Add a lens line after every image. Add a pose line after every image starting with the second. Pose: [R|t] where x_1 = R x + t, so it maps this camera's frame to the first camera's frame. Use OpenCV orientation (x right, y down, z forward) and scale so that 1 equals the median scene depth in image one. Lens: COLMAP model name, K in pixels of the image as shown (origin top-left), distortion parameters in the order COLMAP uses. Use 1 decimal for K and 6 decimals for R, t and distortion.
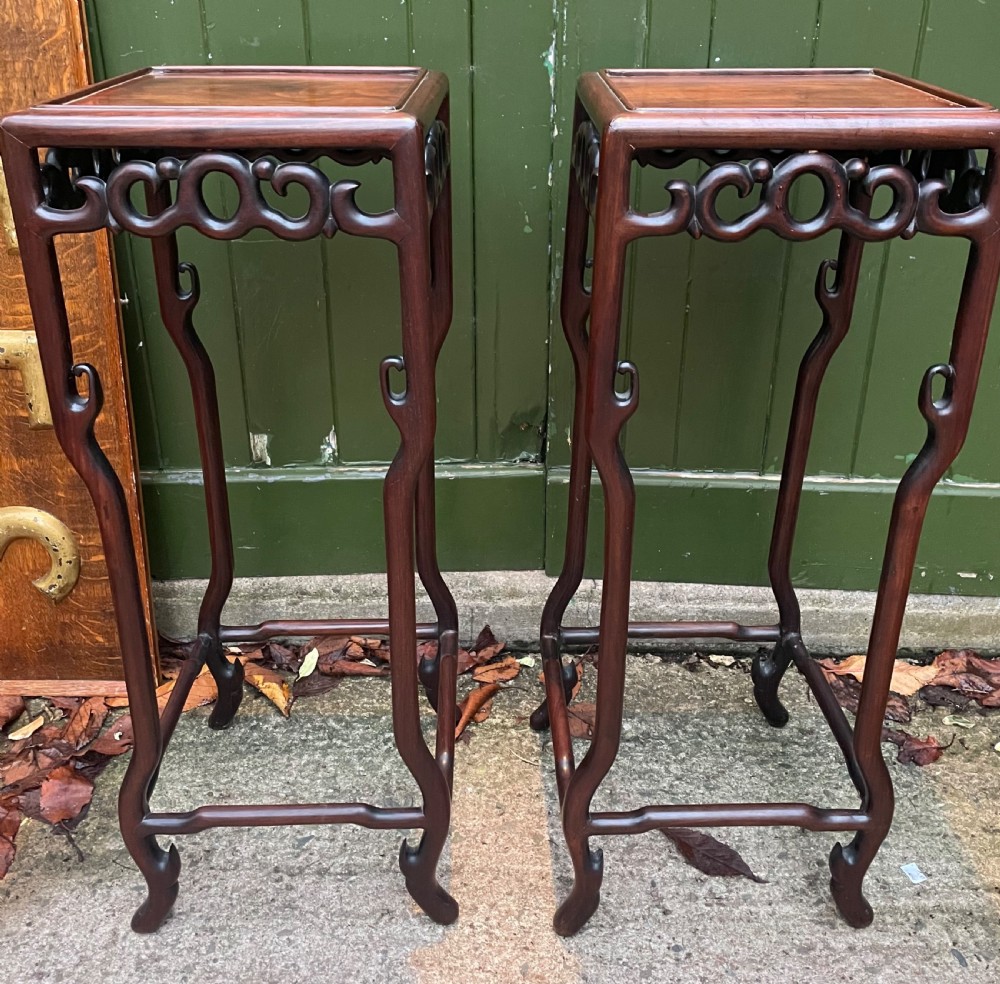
lens RADIAL K [[1074.4, 0, 499.5], [0, 1074.4, 389.6], [0, 0, 1]] dist [0.024098, 0.000000]
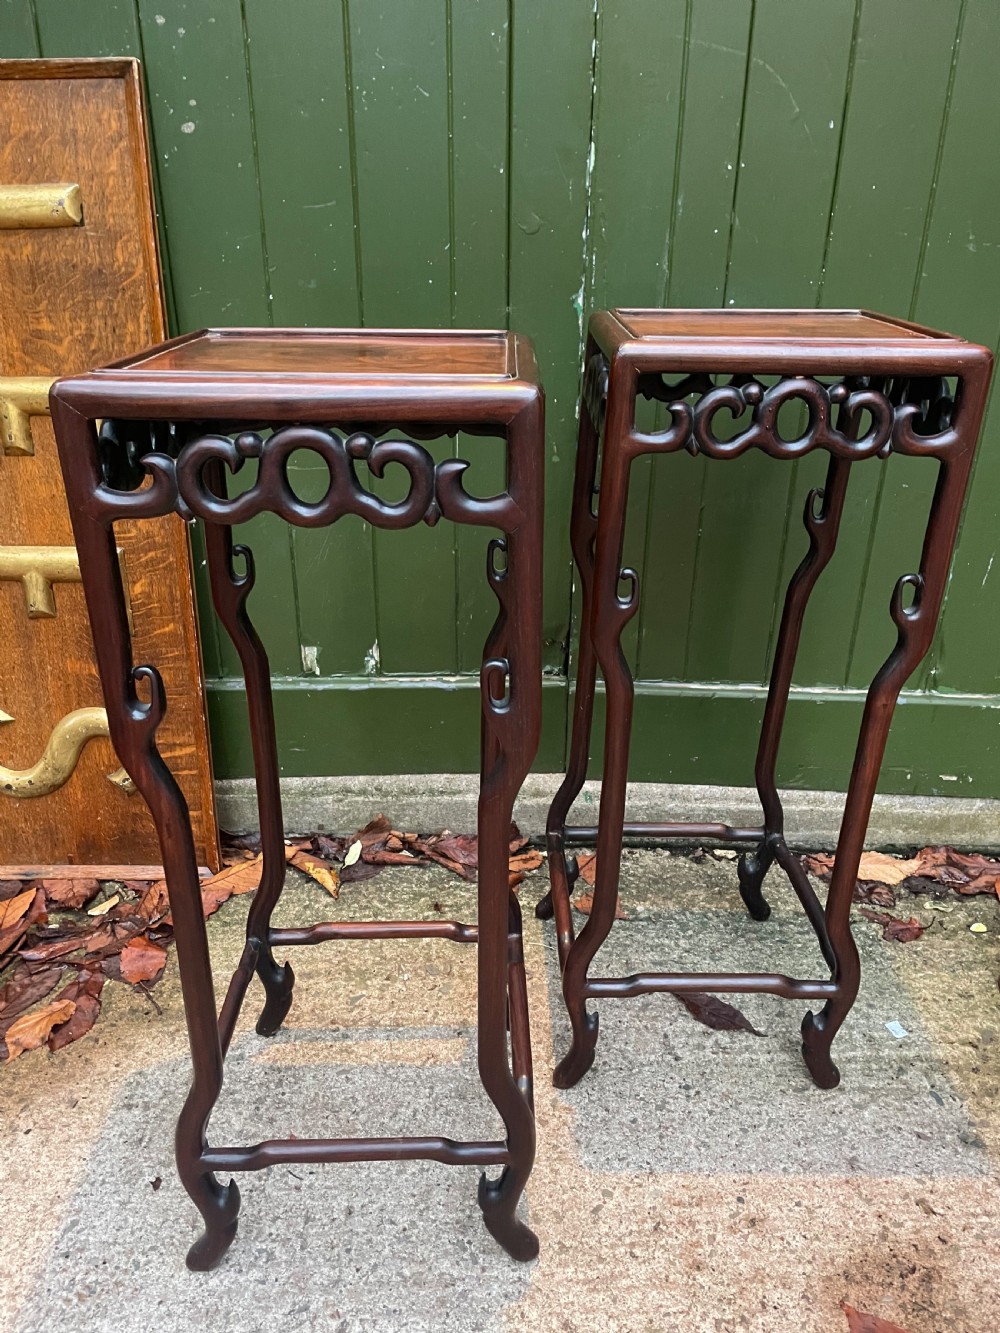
lens RADIAL K [[1024.7, 0, 498.0], [0, 1024.7, 675.5], [0, 0, 1]] dist [0.070599, -0.102382]
pose [[0.999977, 0.006334, -0.002312, -0.030627], [-0.006264, 0.999562, 0.028920, 0.044872], [0.002494, -0.028905, 0.999579, -0.066248]]
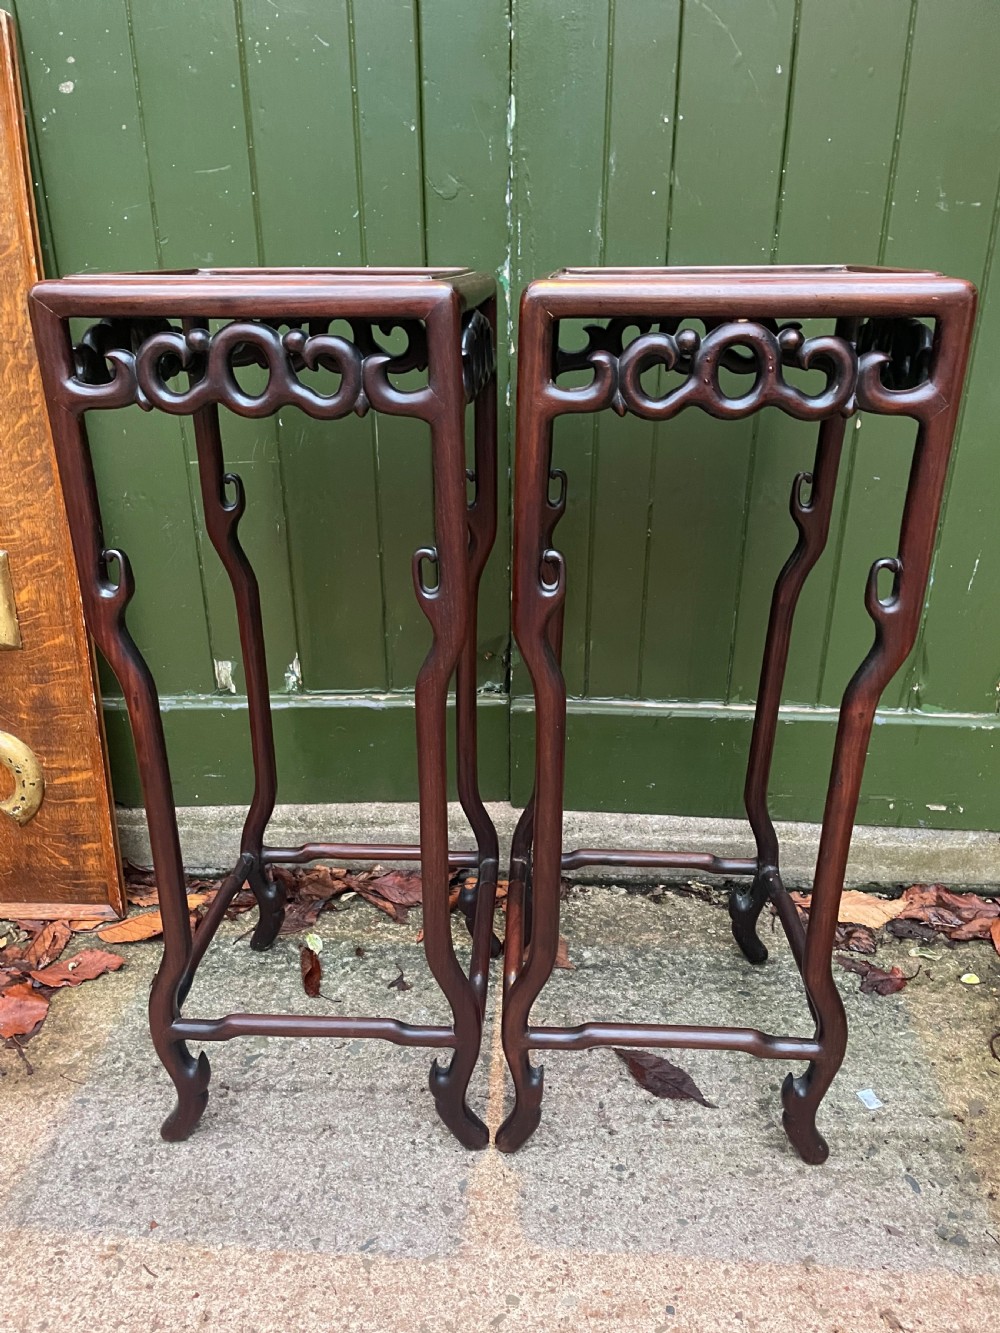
lens RADIAL K [[1024.7, 0, 492.5], [0, 1024.7, 673.4], [0, 0, 1]] dist [0.070599, -0.102382]
pose [[0.999559, 0.004085, -0.029418, 0.063398], [-0.004197, 0.999984, -0.003768, 0.062662], [0.029402, 0.003890, 0.999560, 0.050043]]
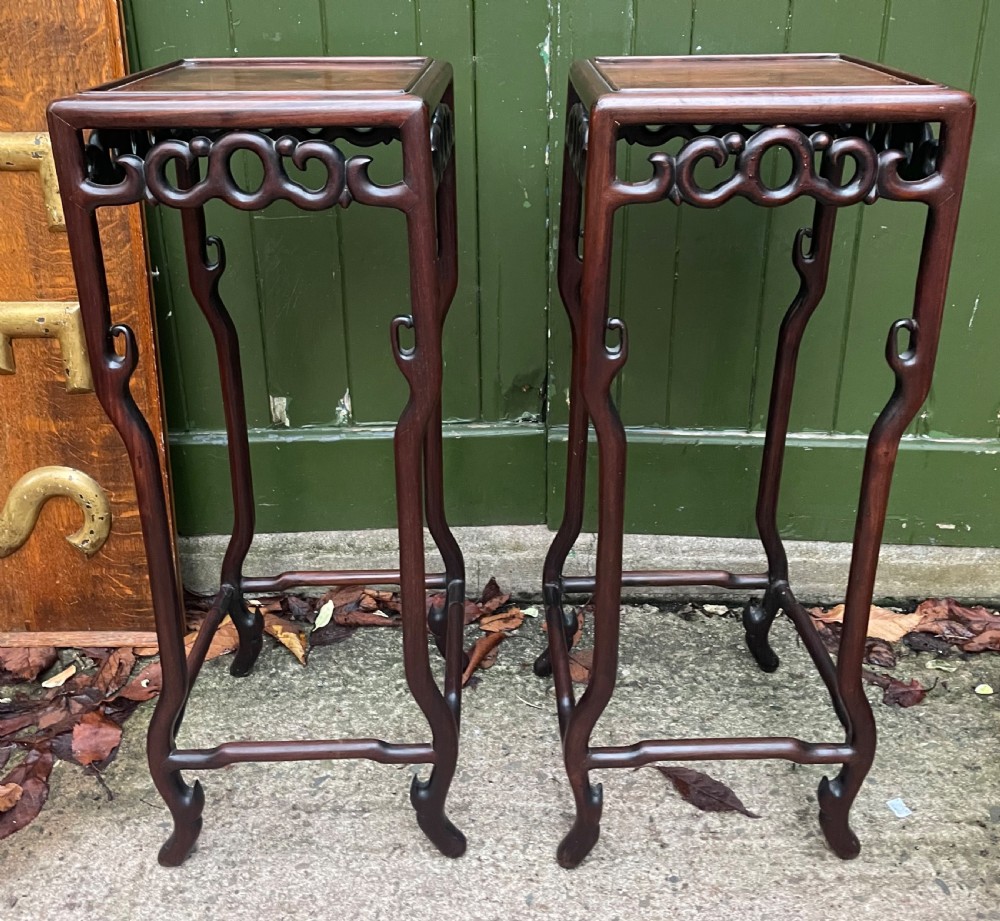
lens RADIAL K [[1031.1, 0, 497.0], [0, 1031.1, 315.5], [0, 0, 1]] dist [0.020476, 0.000000]
pose [[0.999928, -0.008309, -0.008702, 0.004259], [0.007850, 0.998640, -0.051540, 0.016401], [0.009118, 0.051468, 0.998633, -0.032856]]
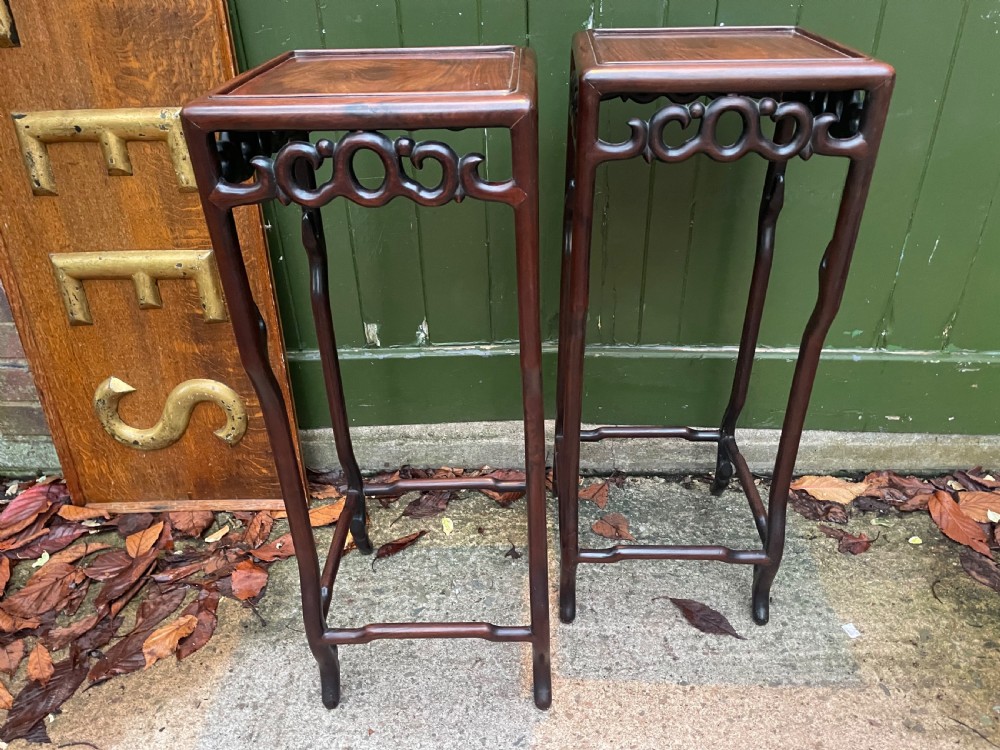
lens RADIAL K [[768.7, 0, 510.1], [0, 768.7, 379.1], [0, 0, 1]] dist [0.070599, -0.102382]
pose [[0.999705, -0.014240, -0.019671, -0.033637], [0.016780, 0.990610, 0.135681, -0.020442], [0.017554, -0.135971, 0.990557, 0.031214]]
